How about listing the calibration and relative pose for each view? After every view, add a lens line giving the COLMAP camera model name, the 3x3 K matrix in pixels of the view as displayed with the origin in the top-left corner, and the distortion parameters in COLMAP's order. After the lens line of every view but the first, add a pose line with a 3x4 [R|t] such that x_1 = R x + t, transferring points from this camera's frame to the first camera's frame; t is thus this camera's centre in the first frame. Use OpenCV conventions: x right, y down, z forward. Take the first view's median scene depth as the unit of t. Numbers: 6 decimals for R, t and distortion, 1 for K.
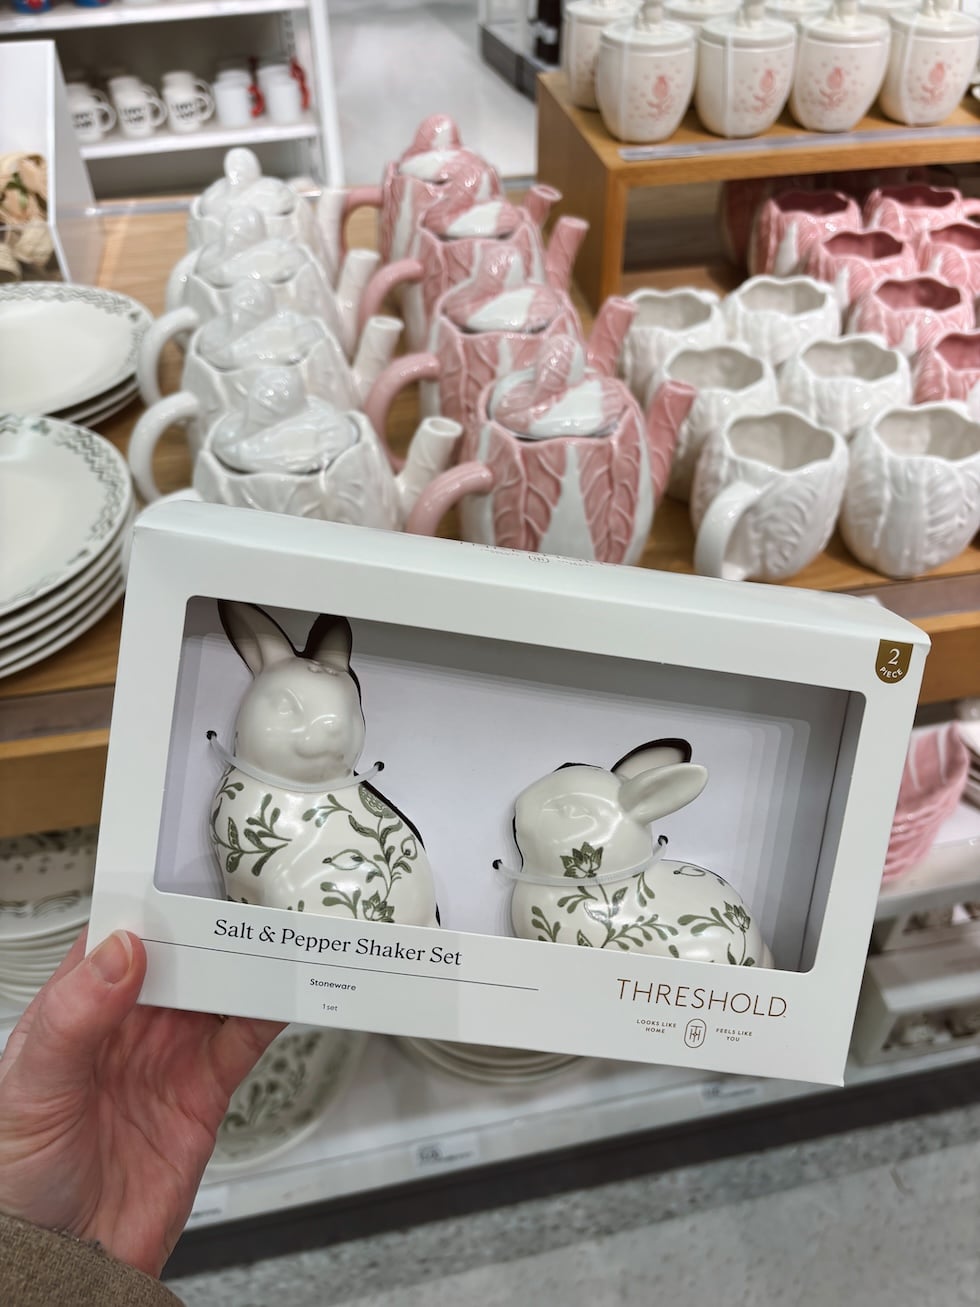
lens RADIAL K [[999.4, 0, 494.5], [0, 999.4, 661.0], [0, 0, 1]] dist [0.001328, -0.008559]
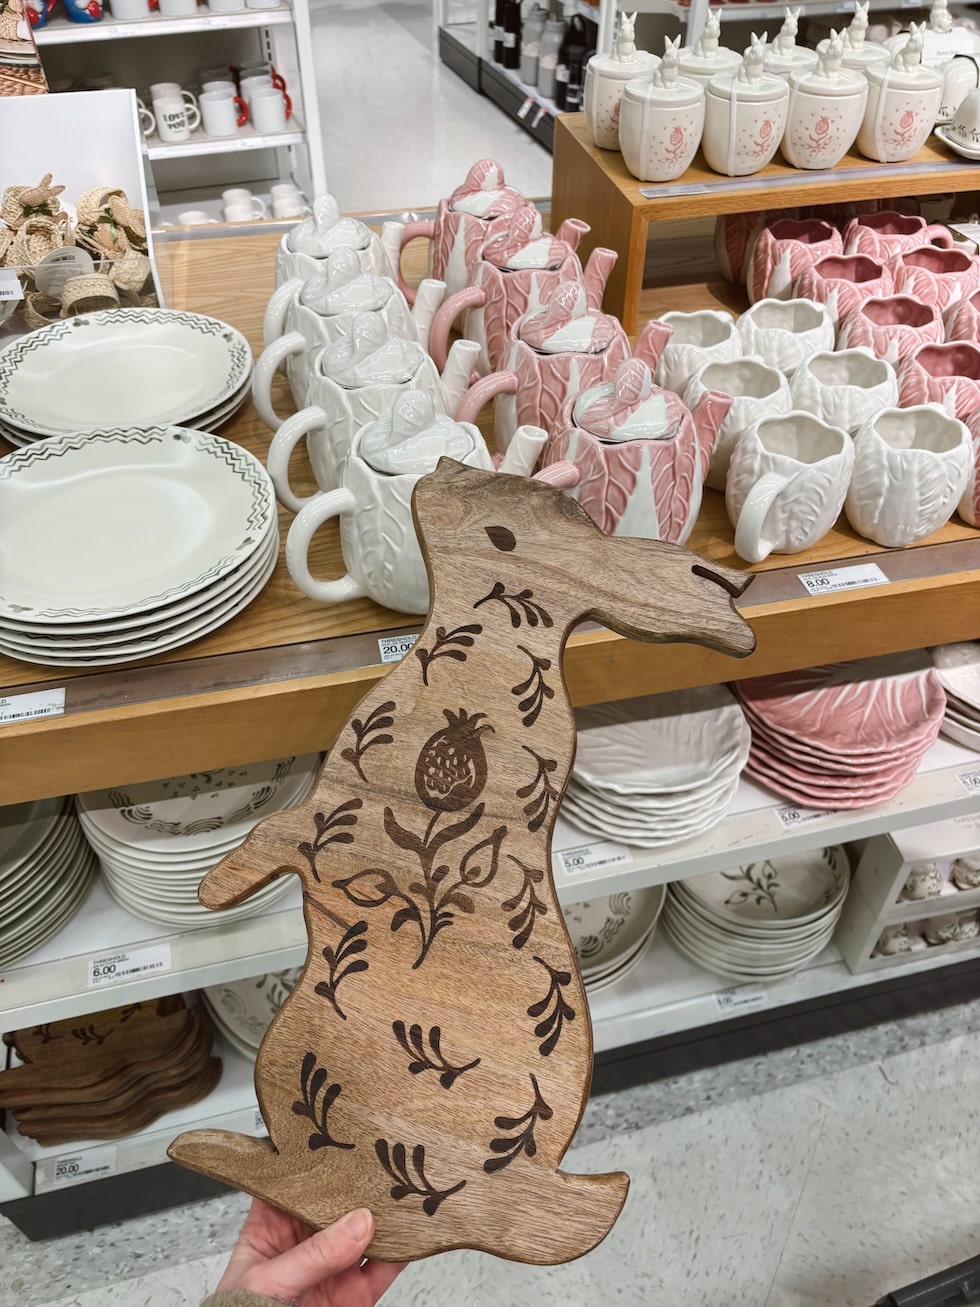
lens RADIAL K [[979.1, 0, 490.0], [0, 979.1, 653.5], [0, 0, 1]] dist [0.006167, 0.006634]
pose [[0.998911, -0.025242, 0.039250, -0.122580], [0.024914, 0.999651, 0.008833, 0.020965], [-0.039459, -0.007846, 0.999190, -0.163879]]
